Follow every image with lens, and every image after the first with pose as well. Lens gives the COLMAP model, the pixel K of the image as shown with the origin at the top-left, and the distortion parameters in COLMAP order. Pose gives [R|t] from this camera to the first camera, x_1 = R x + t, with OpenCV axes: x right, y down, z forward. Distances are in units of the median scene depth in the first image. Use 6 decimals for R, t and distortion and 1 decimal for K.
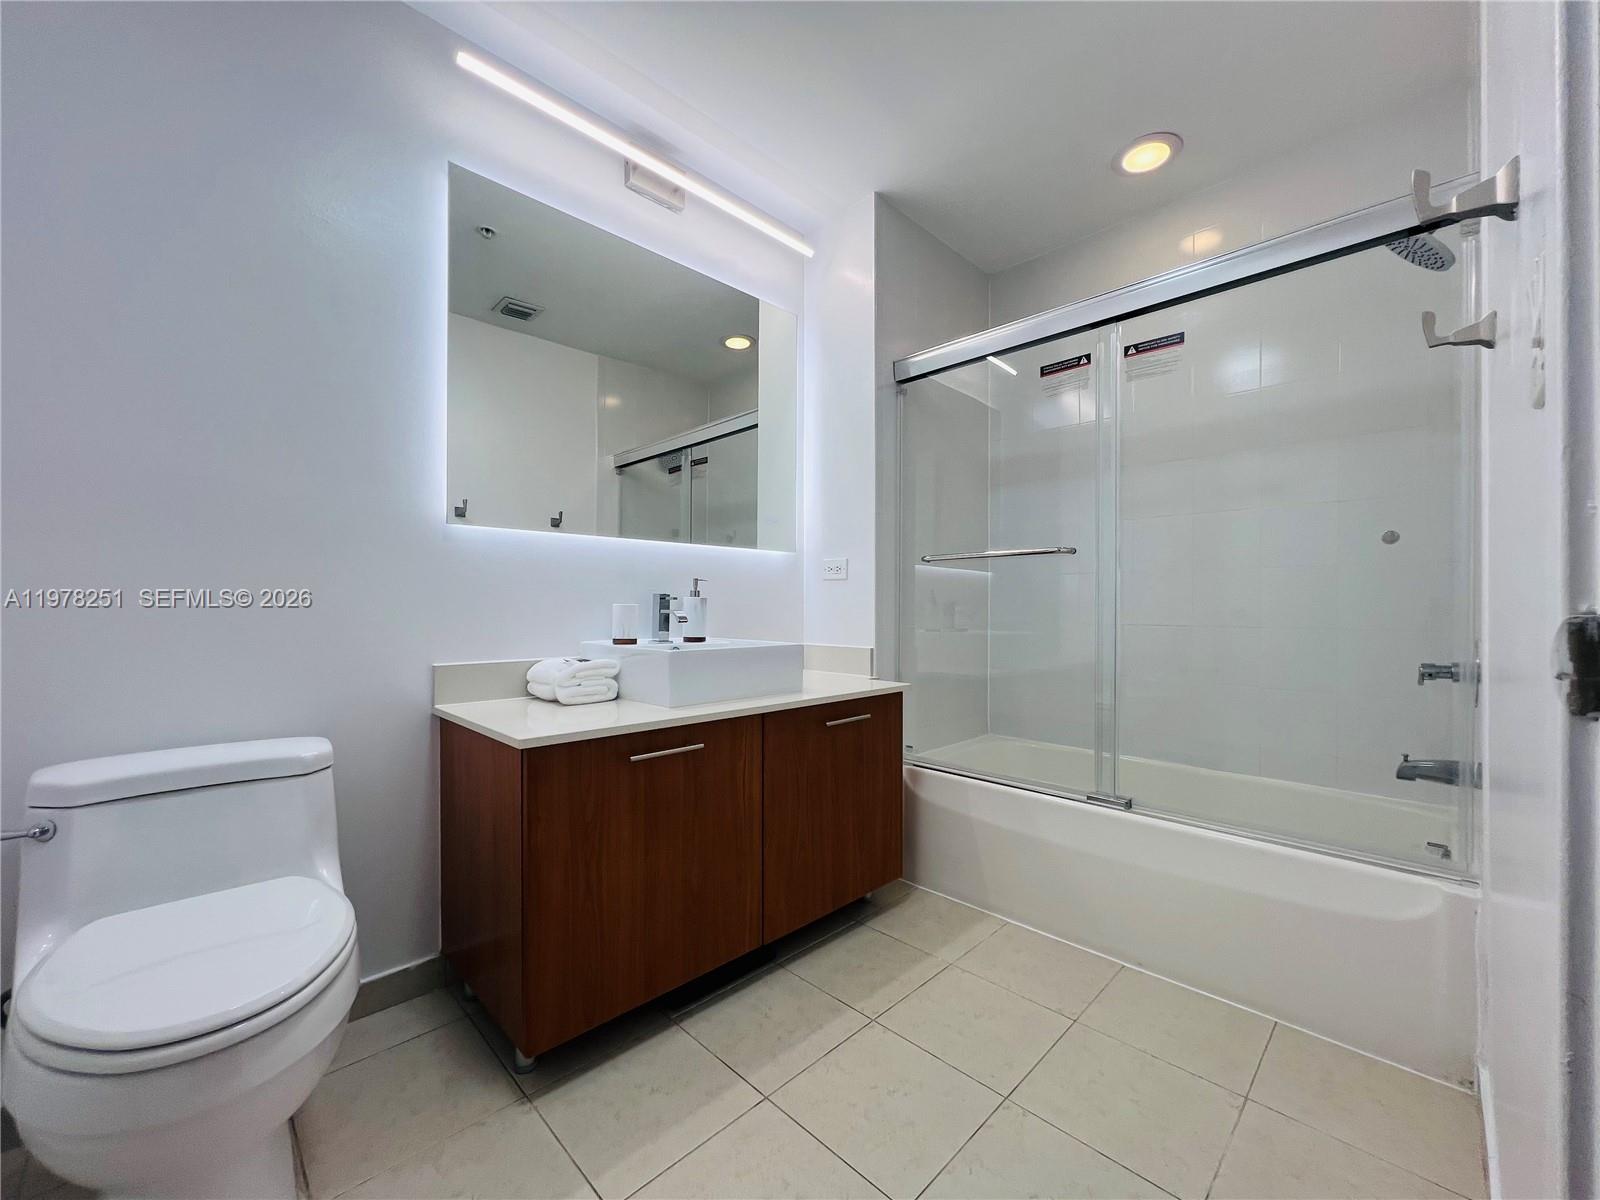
lens RADIAL K [[650.0, 0, 803.1], [0, 650.0, 588.2], [0, 0, 1]] dist [0.000673, -0.000042]
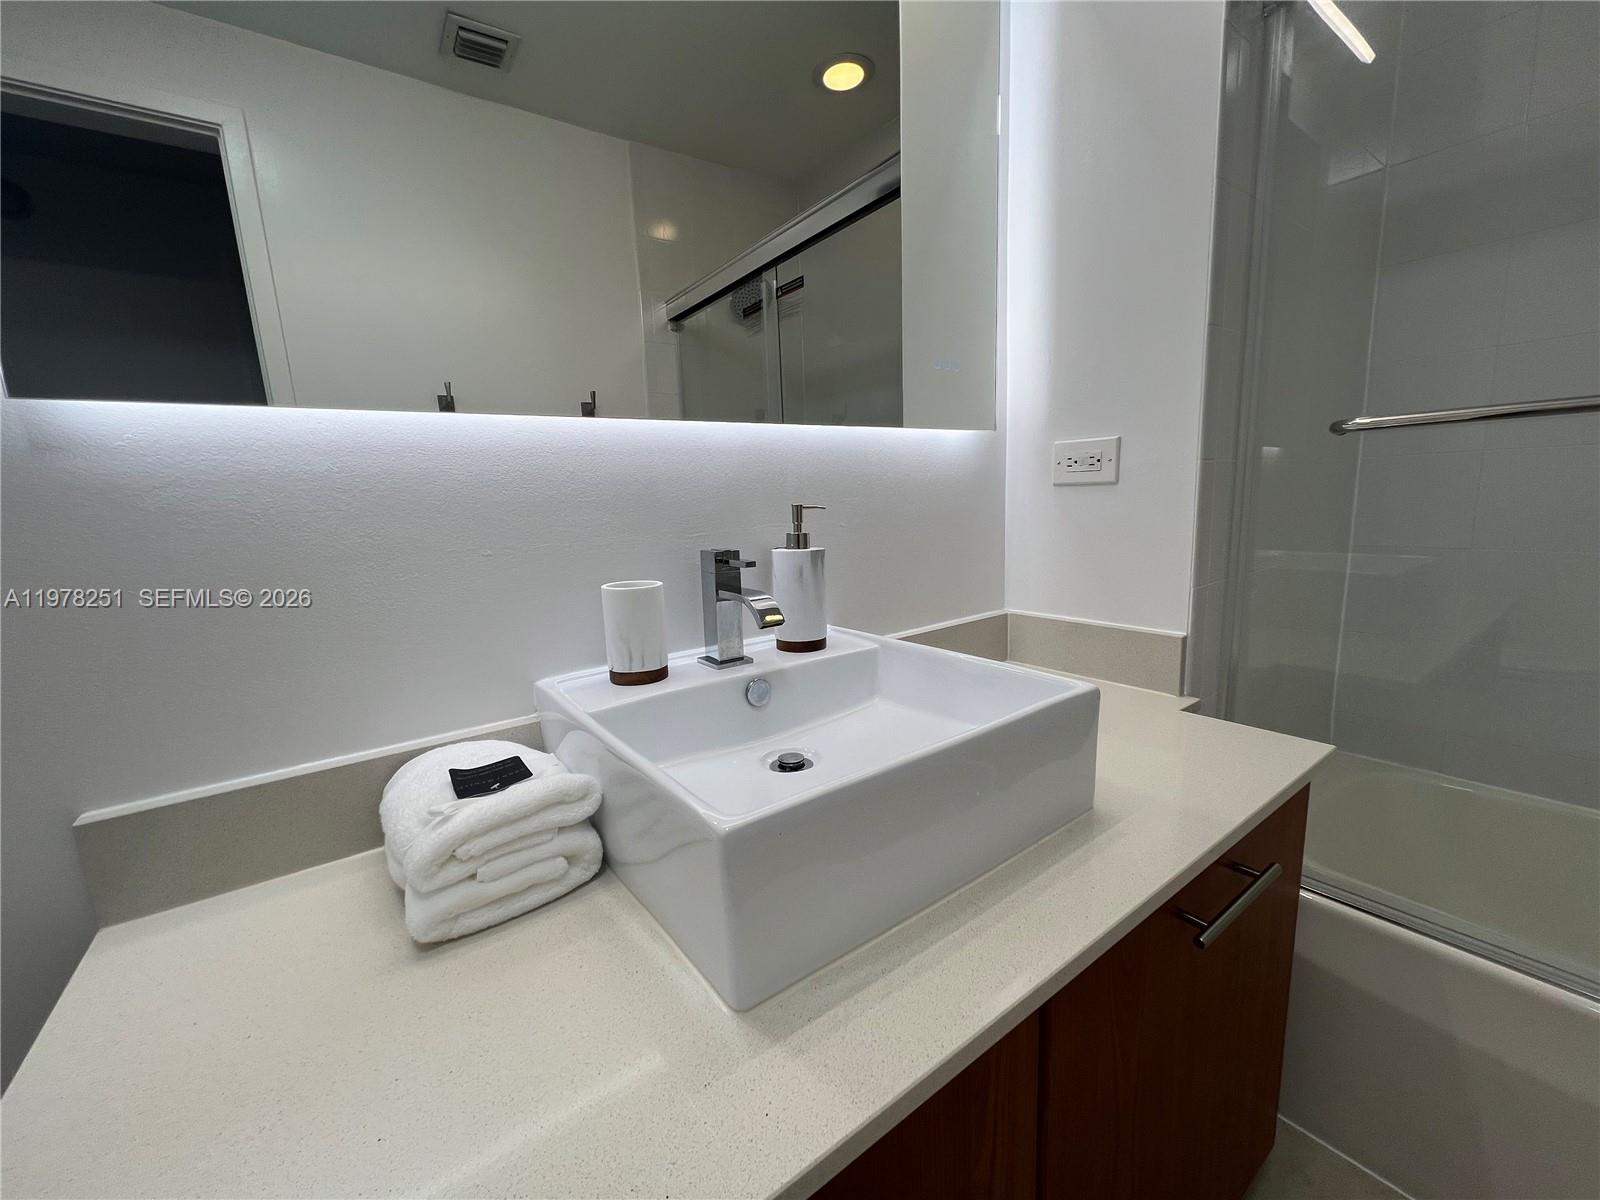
lens RADIAL K [[646.8, 0, 776.8], [0, 646.8, 597.1], [0, 0, 1]] dist [0.000982, -0.000131]
pose [[0.981881, -0.015445, -0.188869, -0.082000], [0.050712, 0.981738, 0.183355, -0.029459], [0.182587, -0.189611, 0.964733, 0.477342]]
